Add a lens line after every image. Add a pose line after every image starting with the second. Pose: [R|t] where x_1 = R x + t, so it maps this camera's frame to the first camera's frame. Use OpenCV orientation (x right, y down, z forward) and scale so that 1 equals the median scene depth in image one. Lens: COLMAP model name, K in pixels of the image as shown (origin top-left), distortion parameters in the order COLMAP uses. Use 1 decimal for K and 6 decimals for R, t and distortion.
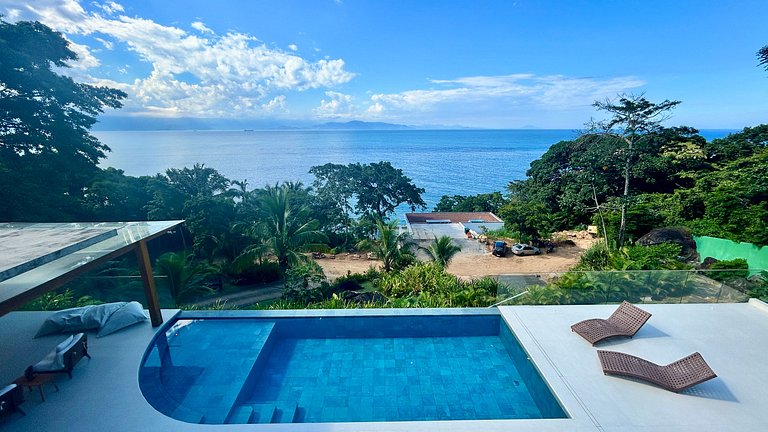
lens RADIAL K [[313.1, 0, 382.0], [0, 313.1, 215.9], [0, 0, 1]] dist [-0.000648, -0.000147]
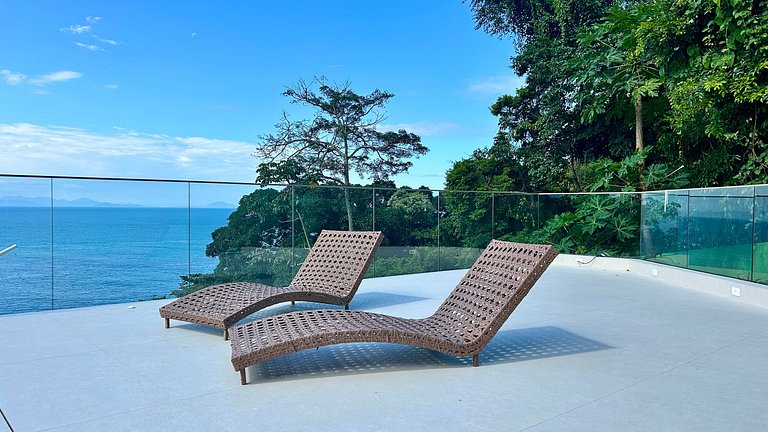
lens RADIAL K [[562.2, 0, 400.2], [0, 562.2, 227.8], [0, 0, 1]] dist [0.039244, -0.002060]
pose [[0.747281, -0.006407, 0.664478, 0.125145], [0.162049, 0.971522, -0.172875, 0.104982], [-0.644447, 0.236864, 0.727038, 0.139365]]
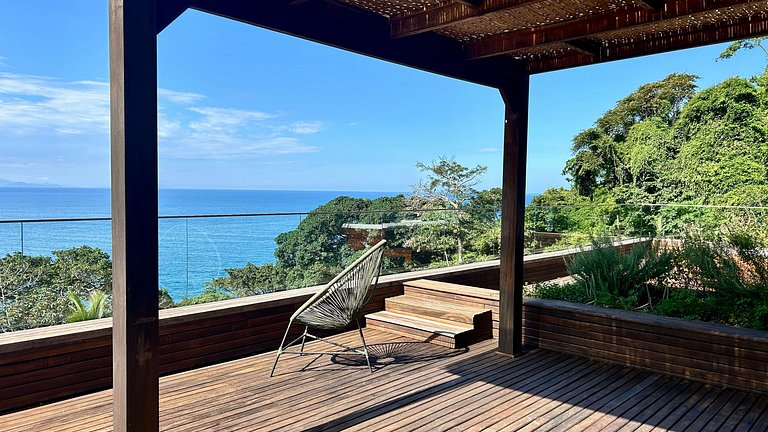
lens RADIAL K [[581.4, 0, 385.2], [0, 581.4, 220.1], [0, 0, 1]] dist [0.031308, -0.039033]
pose [[0.683895, -0.029374, 0.728989, -0.588836], [0.183020, 0.974146, -0.132447, 0.004917], [-0.706251, 0.224000, 0.671590, -0.029317]]
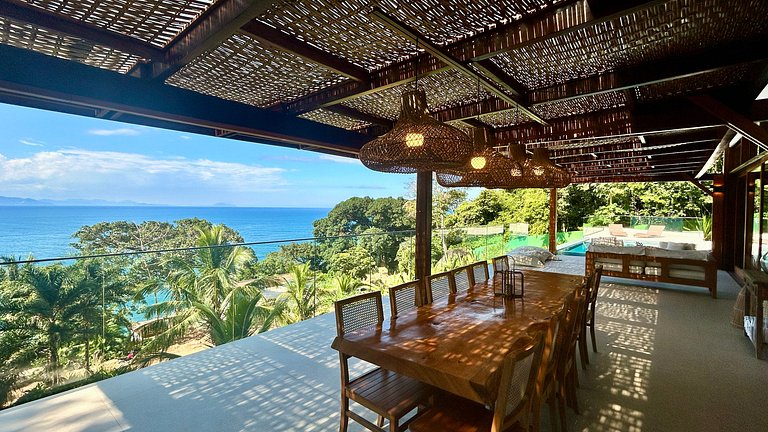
lens RADIAL K [[347.7, 0, 382.3], [0, 347.7, 213.0], [0, 0, 1]] dist [0.002750, -0.000044]
pose [[0.646218, -0.000596, 0.763153, -0.586957], [0.193027, 0.967611, -0.162694, 0.077143], [-0.738338, 0.252445, 0.625403, 0.170394]]
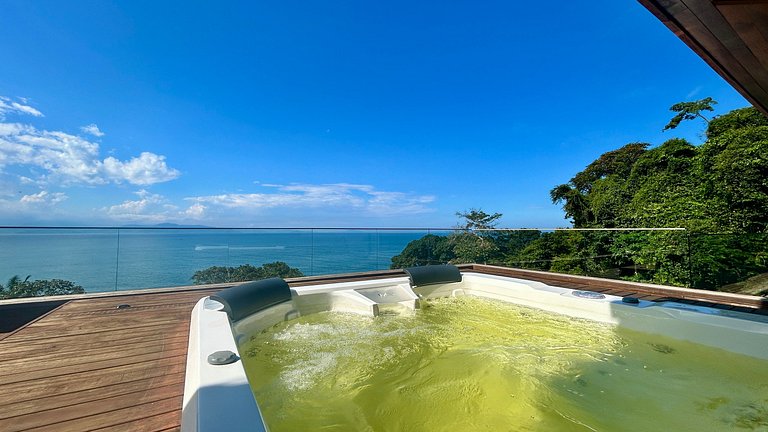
lens RADIAL K [[313.1, 0, 388.9], [0, 313.1, 215.6], [0, 0, 1]] dist [-0.000648, -0.000147]
pose [[0.856665, 0.027851, 0.515121, -0.334672], [0.137155, 0.950307, -0.279473, 0.016887], [-0.497306, 0.310066, 0.810275, -0.032413]]
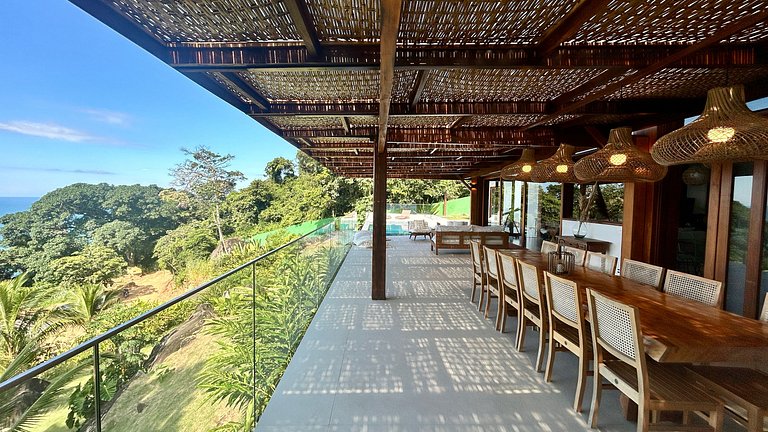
lens RADIAL K [[313.1, 0, 384.0], [0, 313.1, 215.7], [0, 0, 1]] dist [-0.000648, -0.000147]
pose [[-0.017211, -0.047484, 0.998724, -0.593924], [0.260359, 0.964199, 0.050329, 0.050050], [-0.965359, 0.260892, -0.004232, 0.266816]]
